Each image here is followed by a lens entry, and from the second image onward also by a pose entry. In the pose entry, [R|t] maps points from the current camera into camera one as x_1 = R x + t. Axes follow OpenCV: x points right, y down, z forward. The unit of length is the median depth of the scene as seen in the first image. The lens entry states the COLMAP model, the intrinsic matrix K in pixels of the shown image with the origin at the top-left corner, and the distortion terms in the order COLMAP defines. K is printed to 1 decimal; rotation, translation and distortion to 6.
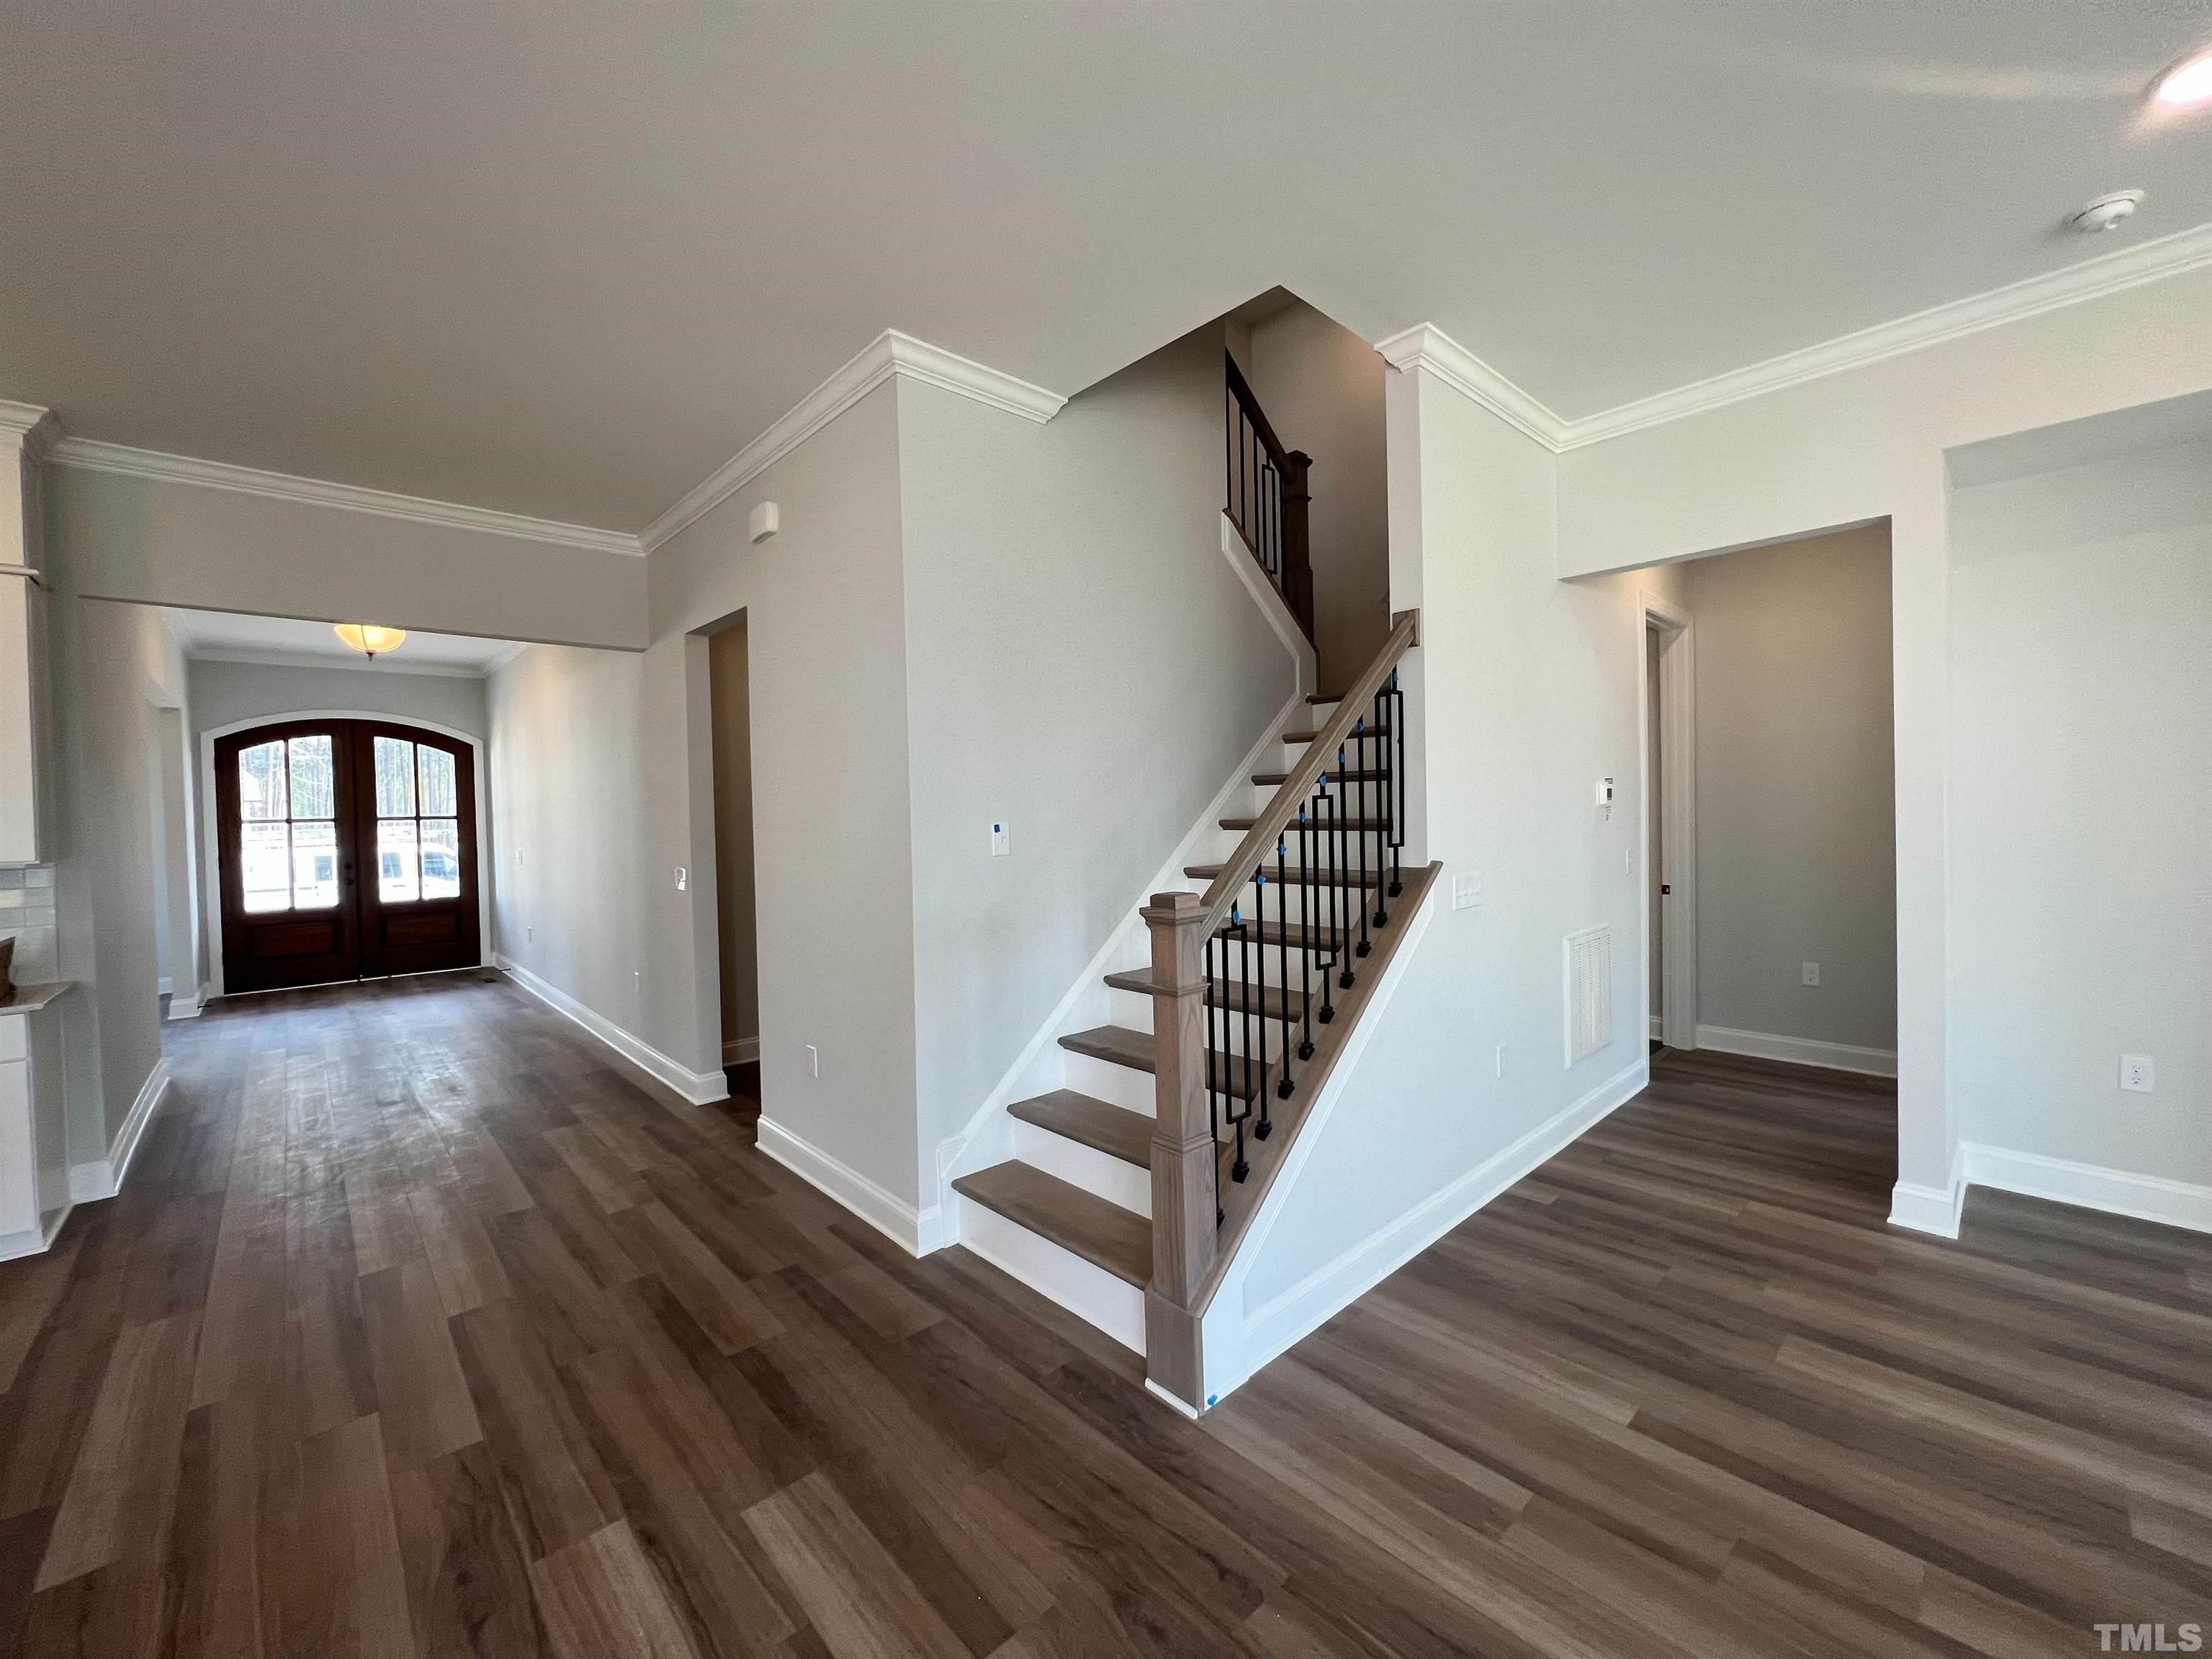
lens RADIAL K [[886.2, 0, 1099.9], [0, 886.2, 824.3], [0, 0, 1]] dist [-0.001372, 0.000085]
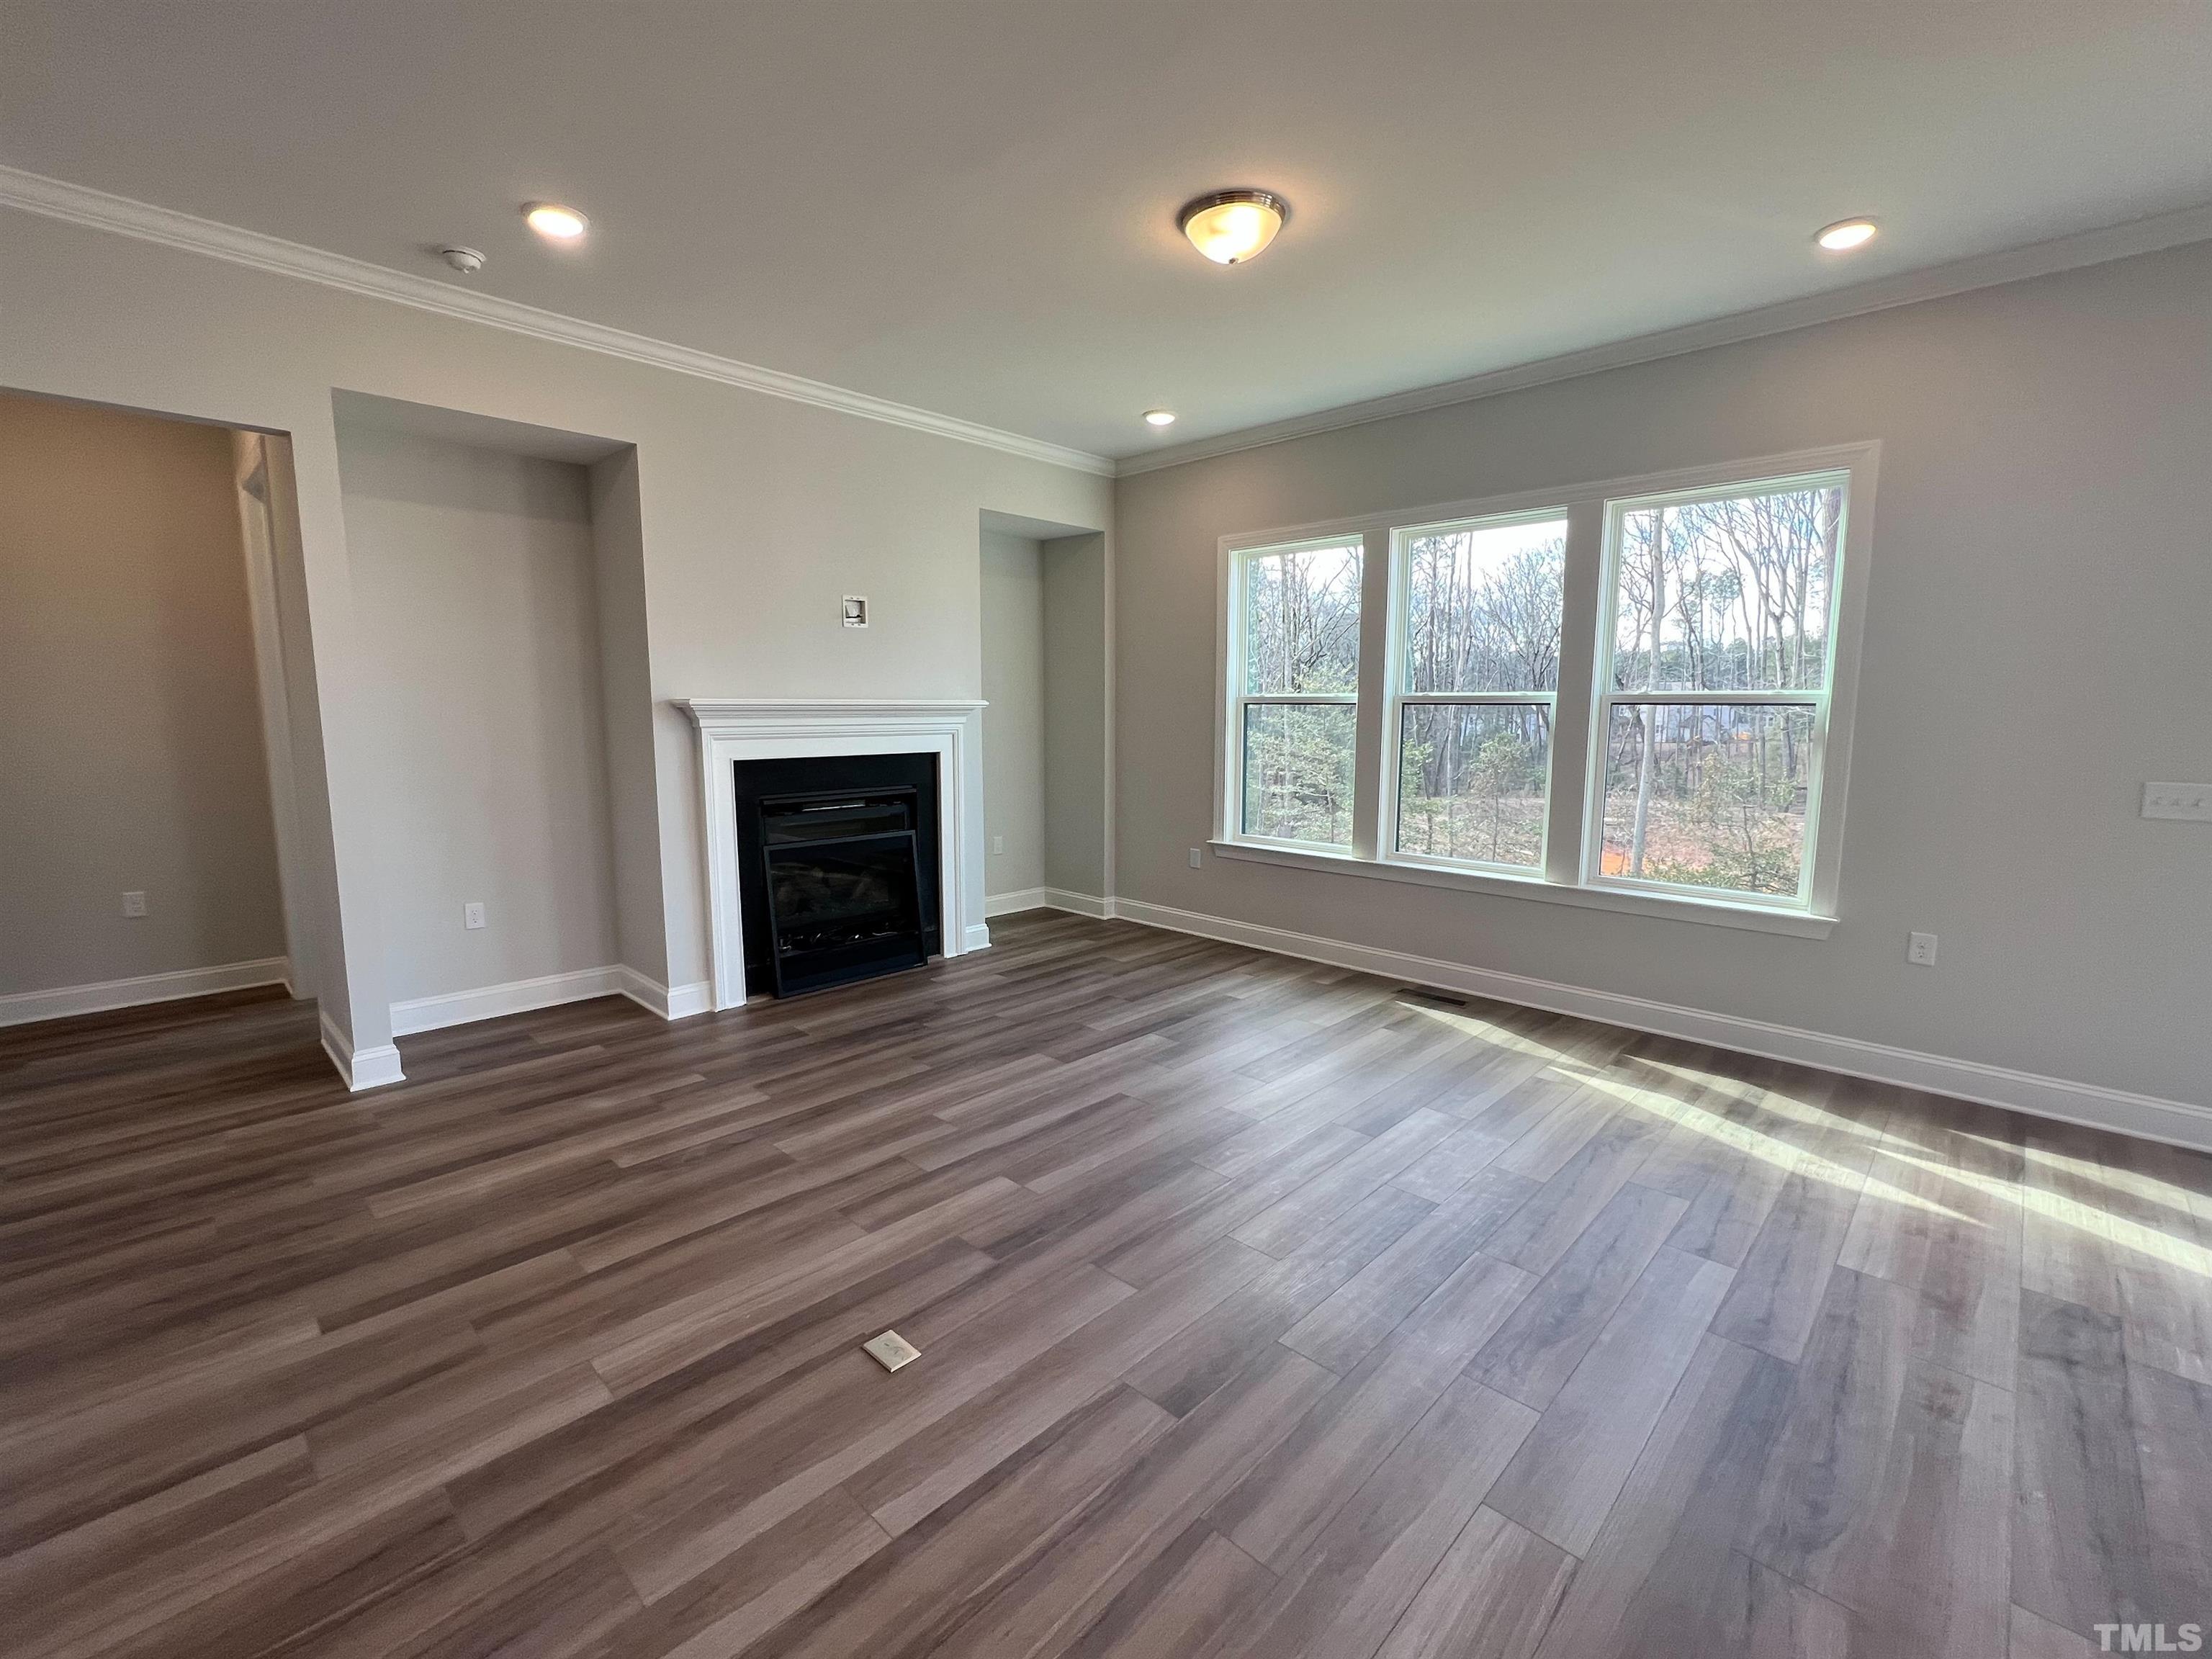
lens RADIAL K [[968.1, 0, 1106.0], [0, 968.1, 829.5], [0, 0, 1]] dist [0.002535, 0.000242]
pose [[-0.057720, -0.105647, 0.992727, -0.361456], [0.014759, 0.994186, 0.106660, 0.007055], [-0.998224, 0.020808, -0.055826, 0.124134]]
